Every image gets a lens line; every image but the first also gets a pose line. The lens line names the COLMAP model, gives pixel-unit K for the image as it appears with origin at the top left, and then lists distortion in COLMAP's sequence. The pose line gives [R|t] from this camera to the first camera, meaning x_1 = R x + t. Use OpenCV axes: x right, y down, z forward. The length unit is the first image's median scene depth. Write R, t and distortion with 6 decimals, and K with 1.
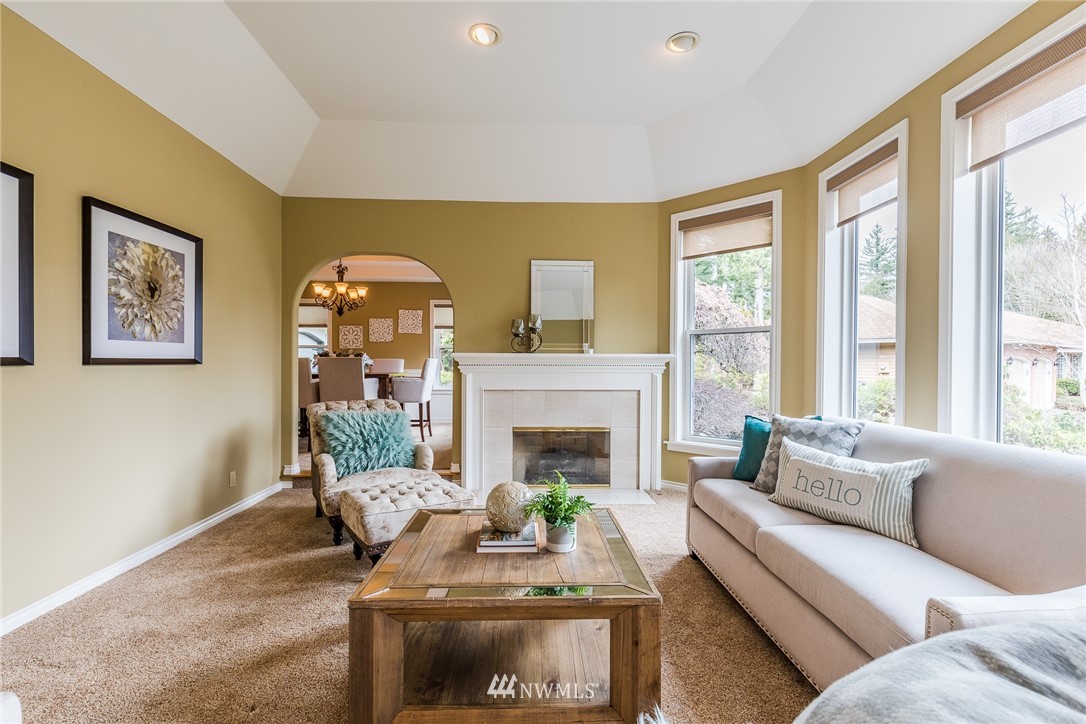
lens RADIAL K [[500.6, 0, 547.6], [0, 500.6, 364.2], [0, 0, 1]] dist [-0.020230, -0.000454]
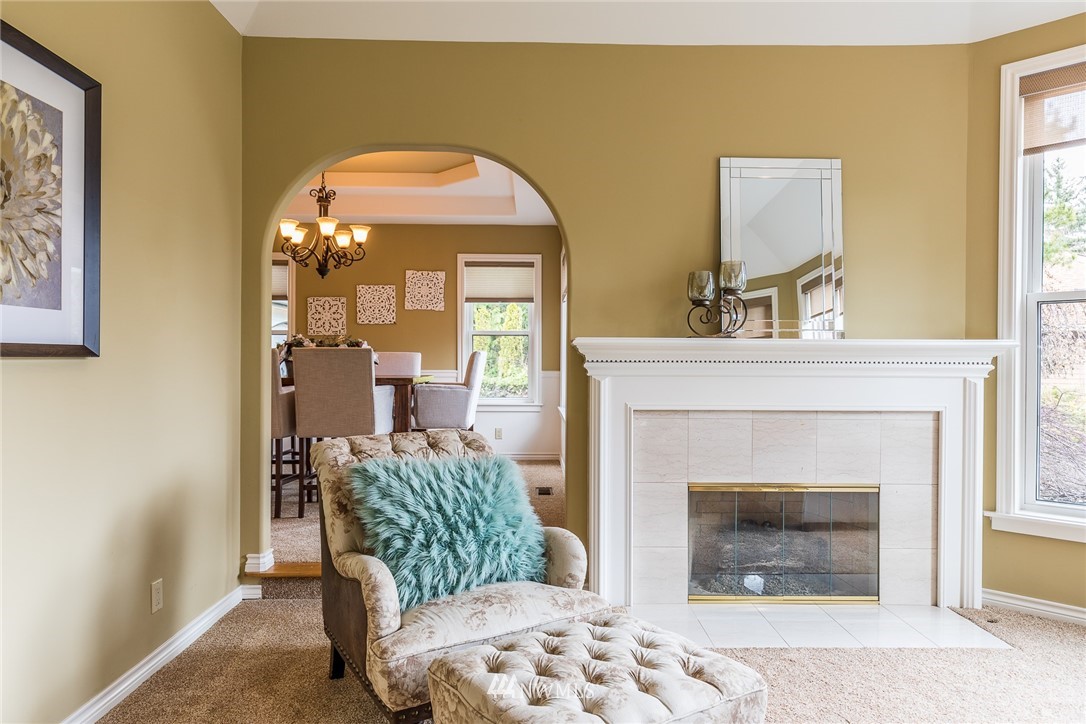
lens RADIAL K [[725.5, 0, 540.6], [0, 725.5, 363.5], [0, 0, 1]] dist [-0.019459, 0.004024]
pose [[0.999313, 0.001997, -0.037001, -0.193903], [-0.001993, 0.999998, 0.000132, 0.003972], [0.037002, -0.000058, 0.999315, 0.256266]]
